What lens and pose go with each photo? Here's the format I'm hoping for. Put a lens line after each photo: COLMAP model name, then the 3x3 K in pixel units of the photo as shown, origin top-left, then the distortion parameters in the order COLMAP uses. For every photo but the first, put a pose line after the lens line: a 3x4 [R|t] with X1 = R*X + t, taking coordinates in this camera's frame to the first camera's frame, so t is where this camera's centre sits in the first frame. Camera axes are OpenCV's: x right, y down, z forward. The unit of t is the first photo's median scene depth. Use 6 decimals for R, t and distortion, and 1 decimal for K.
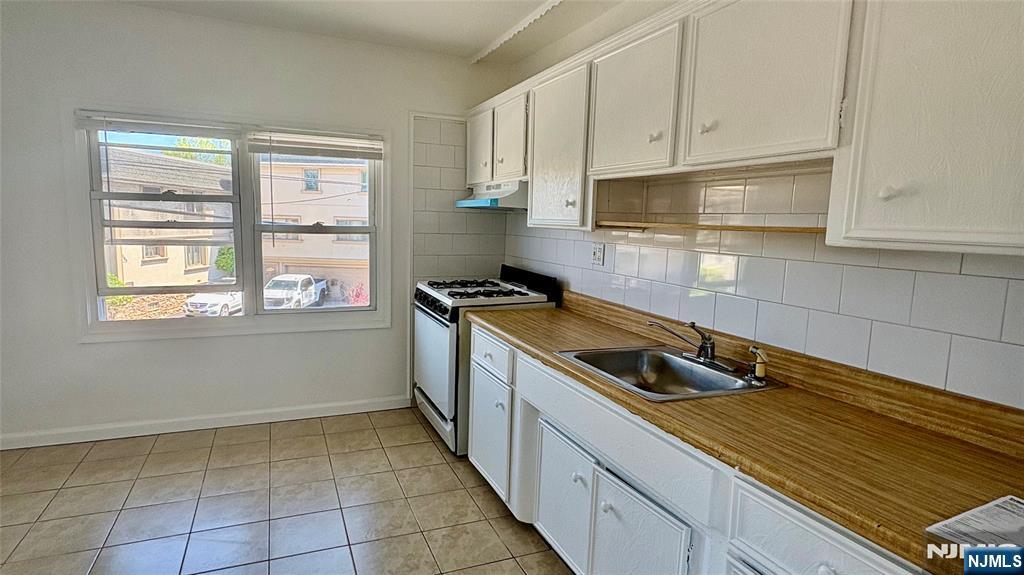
lens RADIAL K [[546.7, 0, 512.0], [0, 546.7, 287.5], [0, 0, 1]] dist [-0.000509, -0.000335]
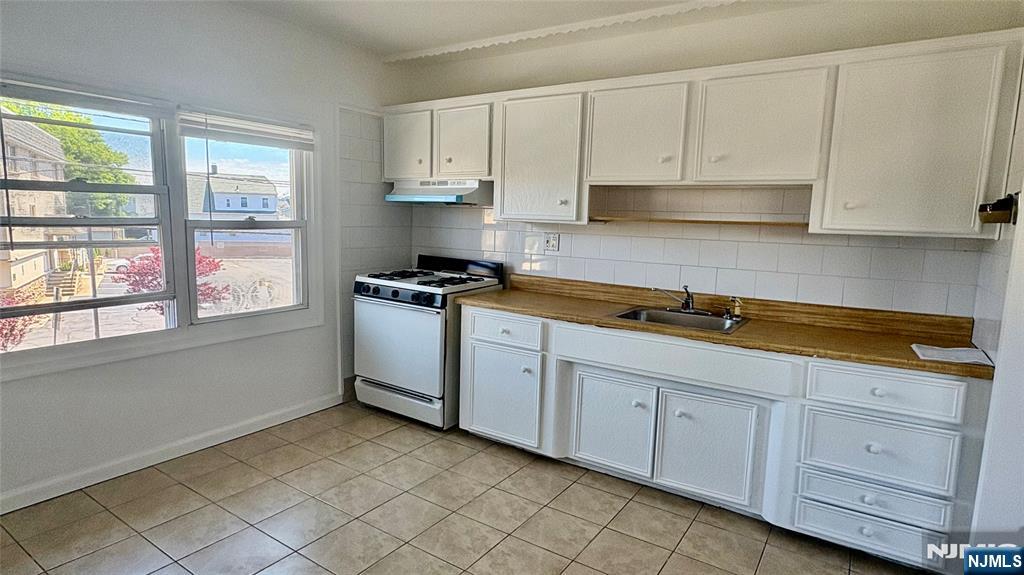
lens RADIAL K [[546.7, 0, 512.0], [0, 546.7, 287.5], [0, 0, 1]] dist [-0.000509, -0.000335]
pose [[0.838613, -0.076428, 0.539339, -0.574280], [0.063119, 0.997073, 0.043148, -0.016810], [-0.541058, -0.002142, 0.840983, 0.004629]]
